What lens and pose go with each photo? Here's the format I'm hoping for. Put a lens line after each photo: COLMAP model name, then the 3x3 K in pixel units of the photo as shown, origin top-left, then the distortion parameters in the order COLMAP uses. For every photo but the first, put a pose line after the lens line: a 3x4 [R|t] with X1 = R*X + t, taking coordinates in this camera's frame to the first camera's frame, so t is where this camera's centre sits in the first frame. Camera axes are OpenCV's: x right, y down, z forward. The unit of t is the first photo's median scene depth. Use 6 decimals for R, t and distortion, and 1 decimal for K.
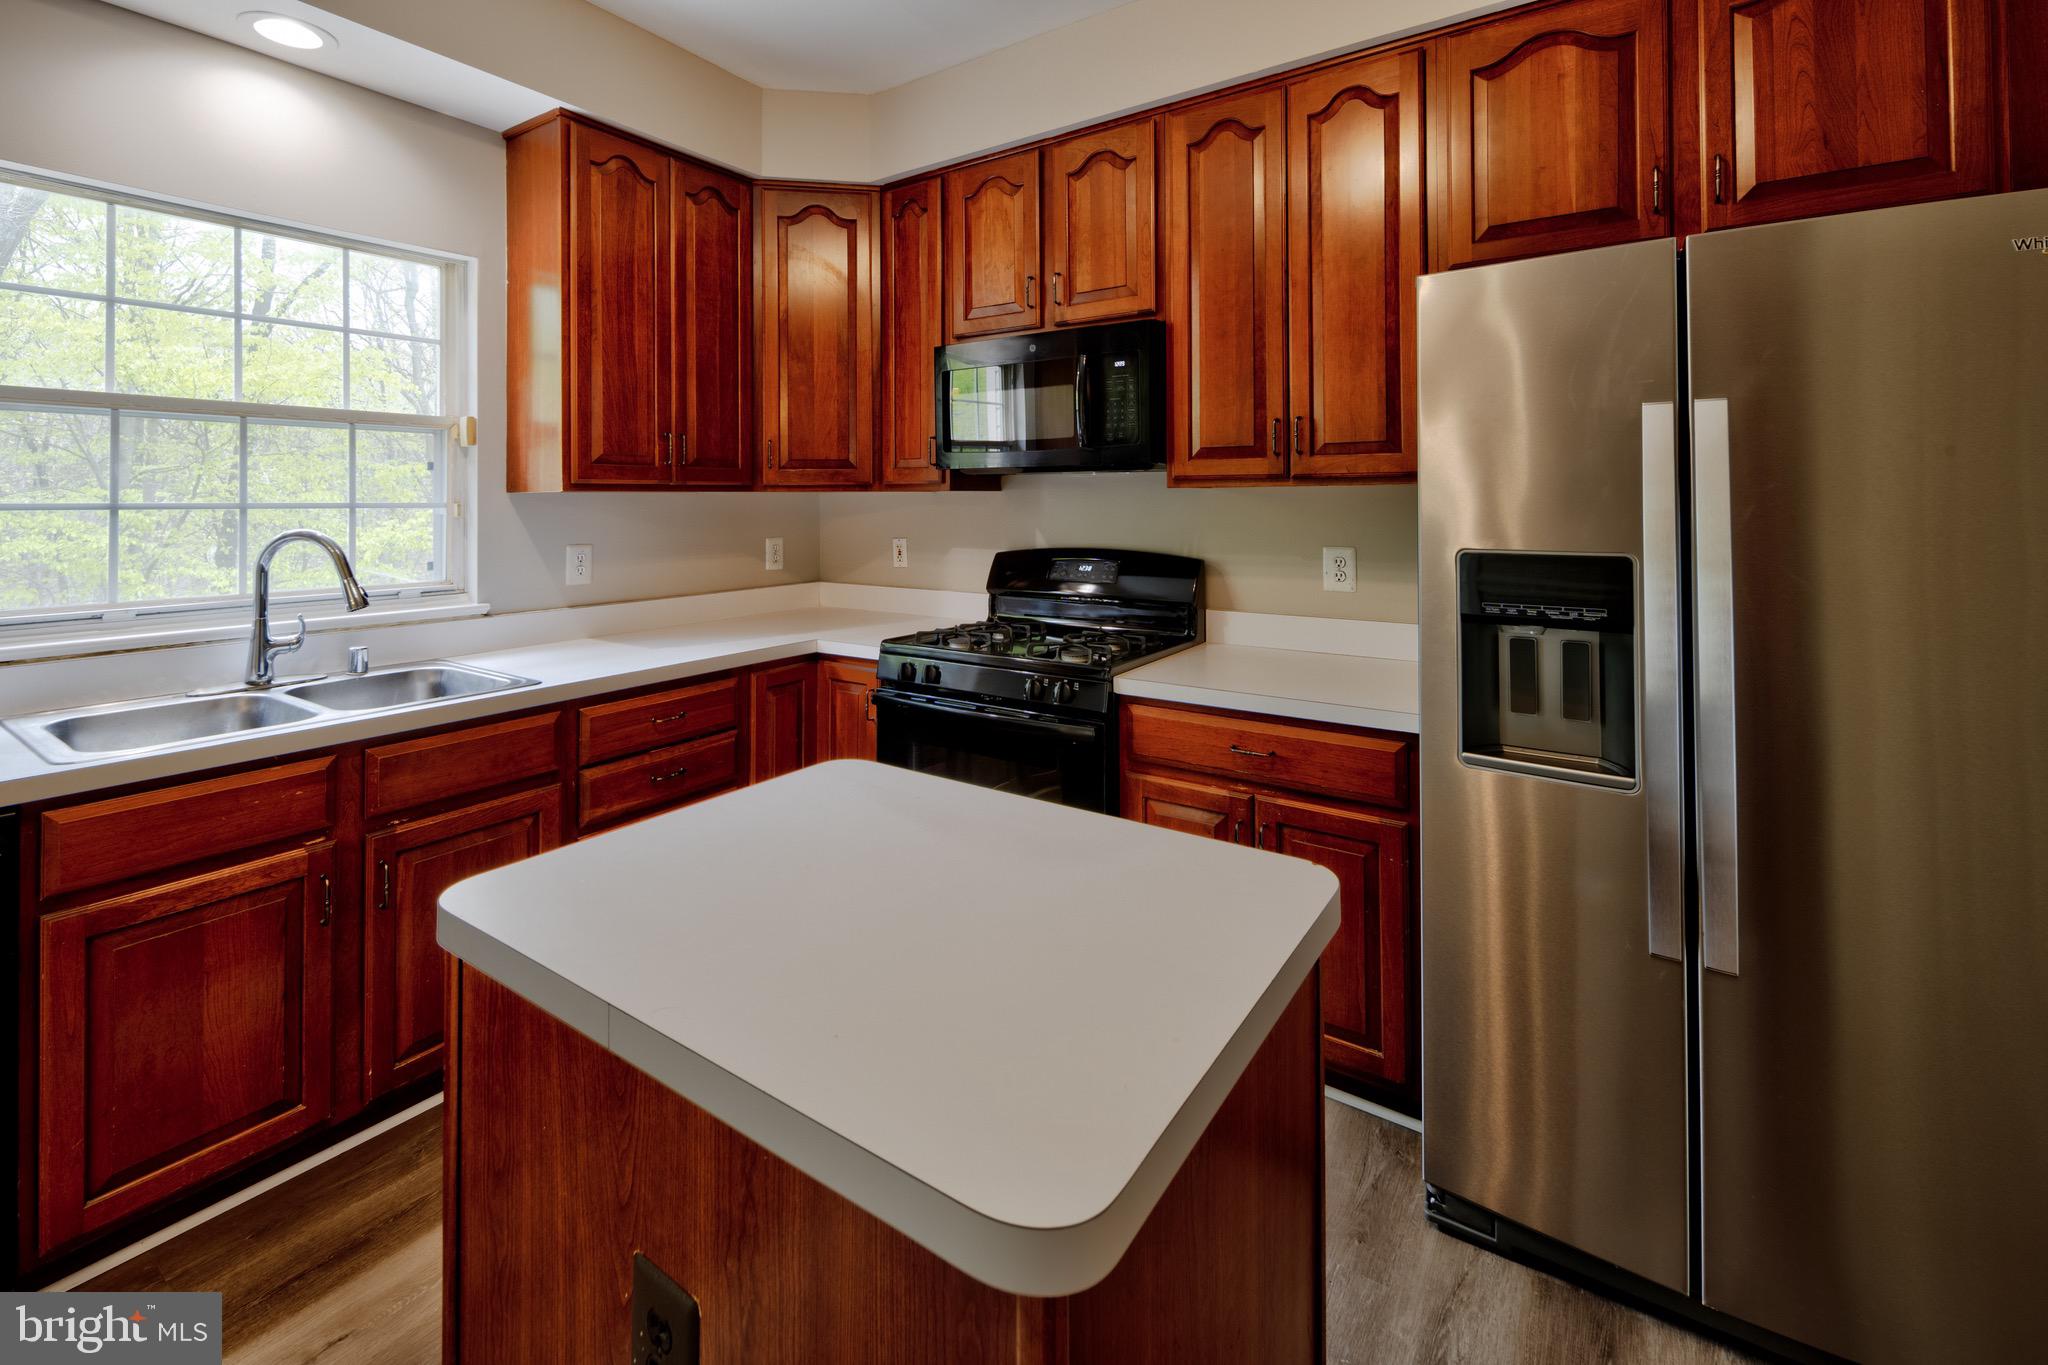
lens RADIAL K [[892.8, 0, 981.4], [0, 892.8, 494.7], [0, 0, 1]] dist [0.002812, -0.000664]
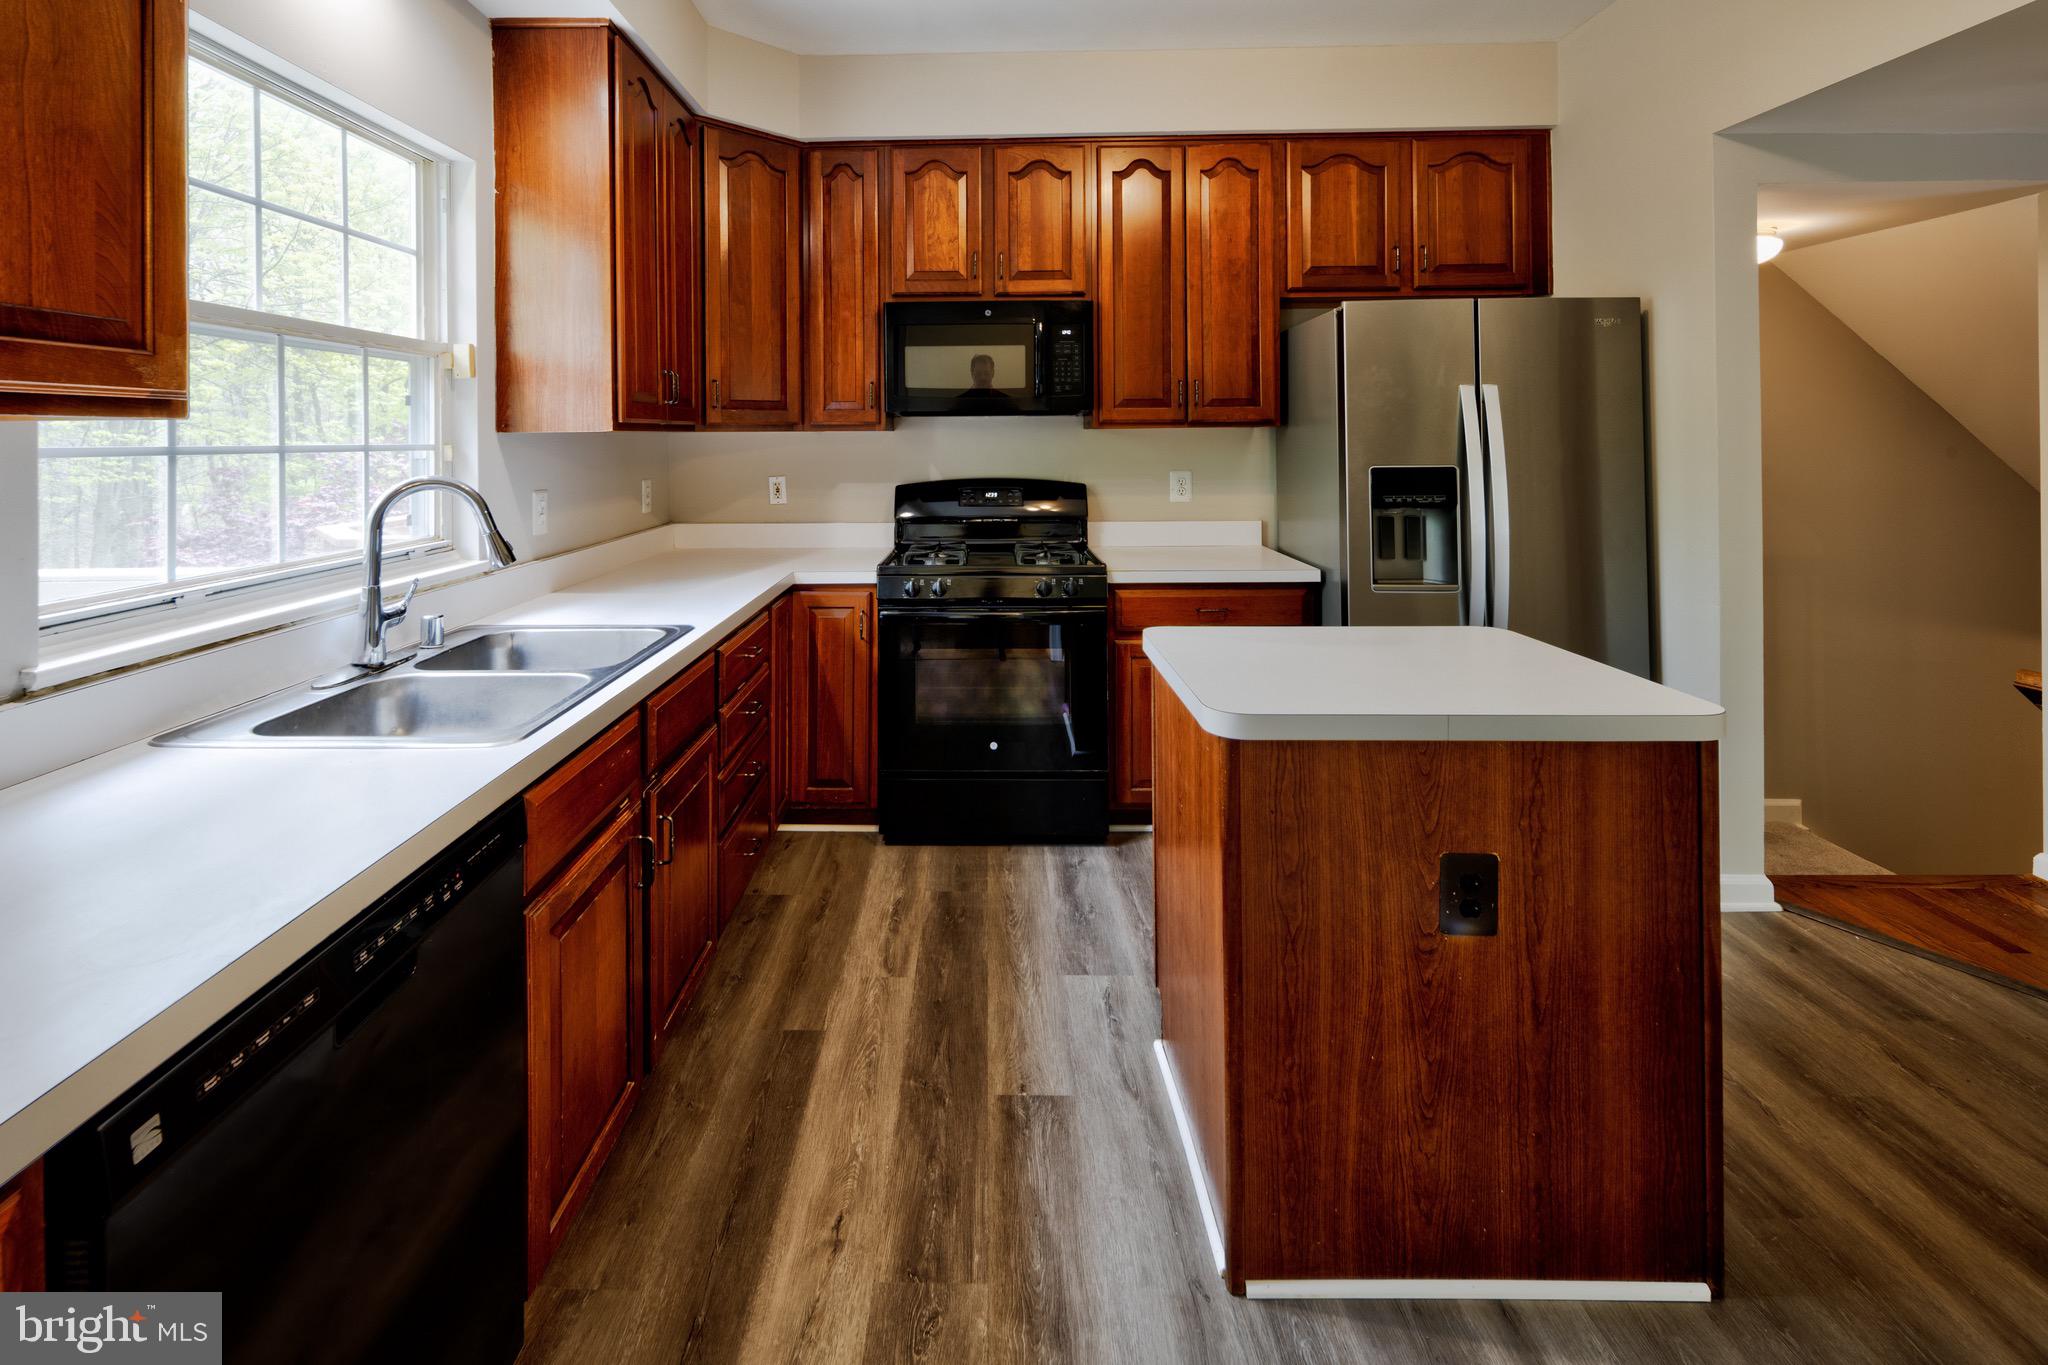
lens RADIAL K [[889.5, 0, 966.9], [0, 889.5, 441.0], [0, 0, 1]] dist [0.009535, -0.006210]
pose [[0.826251, -0.005907, 0.563271, -0.671501], [0.002417, 0.999973, 0.006942, 0.000972], [-0.563297, -0.004375, 0.826243, 0.019173]]
